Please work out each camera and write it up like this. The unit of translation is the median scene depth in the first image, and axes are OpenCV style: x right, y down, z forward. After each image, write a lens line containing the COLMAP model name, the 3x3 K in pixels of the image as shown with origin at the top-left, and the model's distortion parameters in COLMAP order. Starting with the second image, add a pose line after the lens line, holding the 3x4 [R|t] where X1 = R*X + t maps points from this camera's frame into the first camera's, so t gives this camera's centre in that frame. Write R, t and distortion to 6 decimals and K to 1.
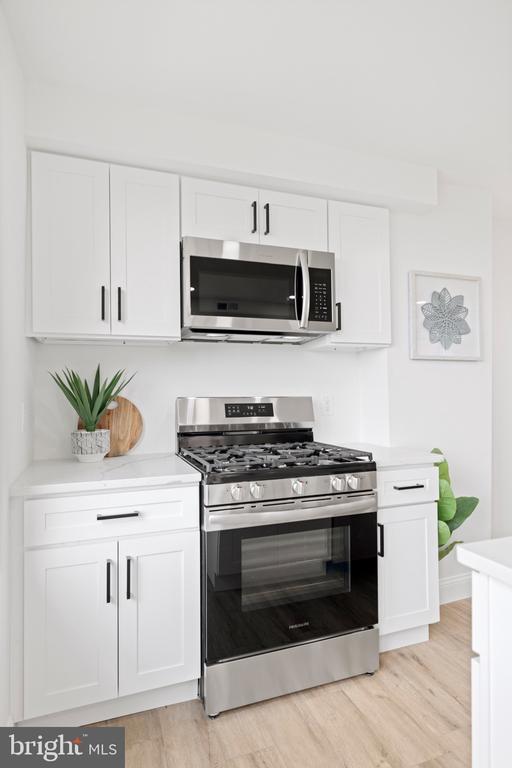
lens RADIAL K [[439.0, 0, 256.0], [0, 439.0, 384.0], [0, 0, 1]] dist [-0.000287, 0.000234]
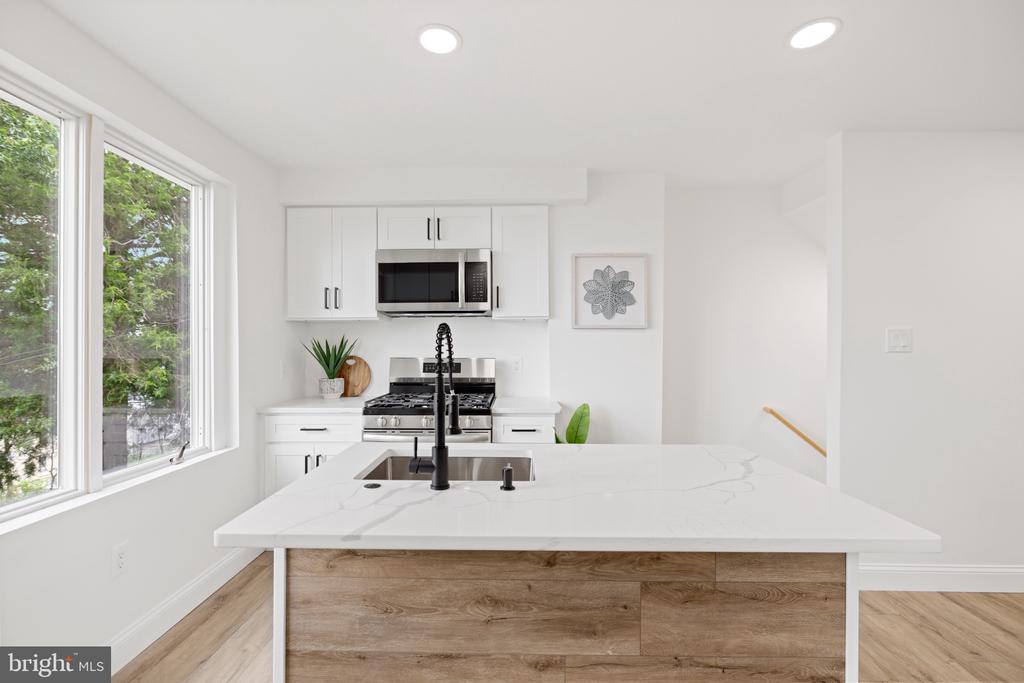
lens RADIAL K [[473.1, 0, 512.0], [0, 473.1, 341.5], [0, 0, 1]] dist [-0.000296, 0.000022]
pose [[0.927493, 0.005398, -0.373800, 0.791613], [-0.000748, 0.999921, 0.012583, -0.043157], [0.373839, -0.011391, 0.927424, -0.289033]]
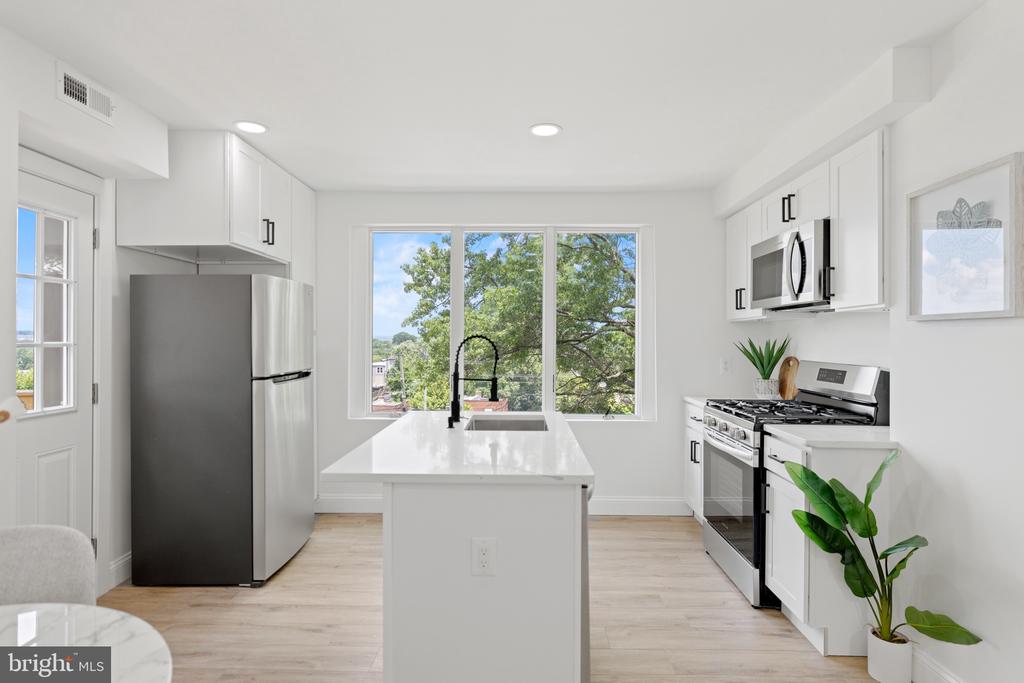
lens RADIAL K [[556.7, 0, 512.0], [0, 556.7, 341.5], [0, 0, 1]] dist [0.002390, 0.000455]
pose [[-0.372719, 0.013540, -0.927845, 1.638093], [0.018057, 0.999810, 0.007337, -0.049739], [0.927768, -0.014020, -0.372893, 0.858649]]
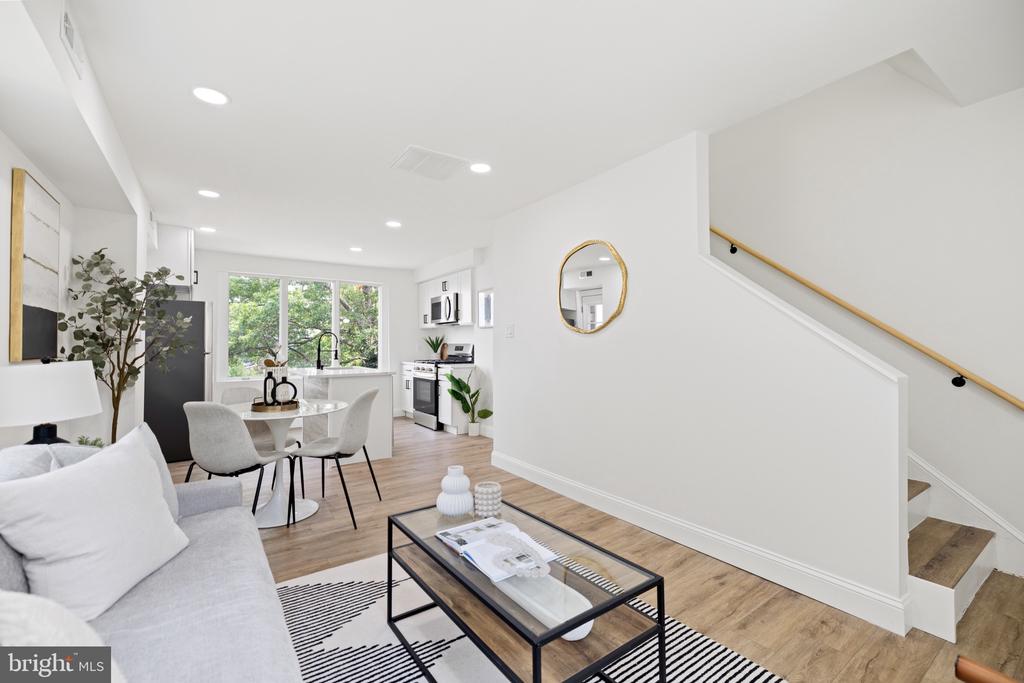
lens RADIAL K [[435.6, 0, 510.5], [0, 435.6, 328.9], [0, 0, 1]] dist [-0.000768, -0.000170]
pose [[0.243759, -0.027190, -0.969455, 3.093097], [0.021772, 0.999508, -0.022559, 0.003322], [0.969592, -0.015608, 0.244231, 0.687167]]
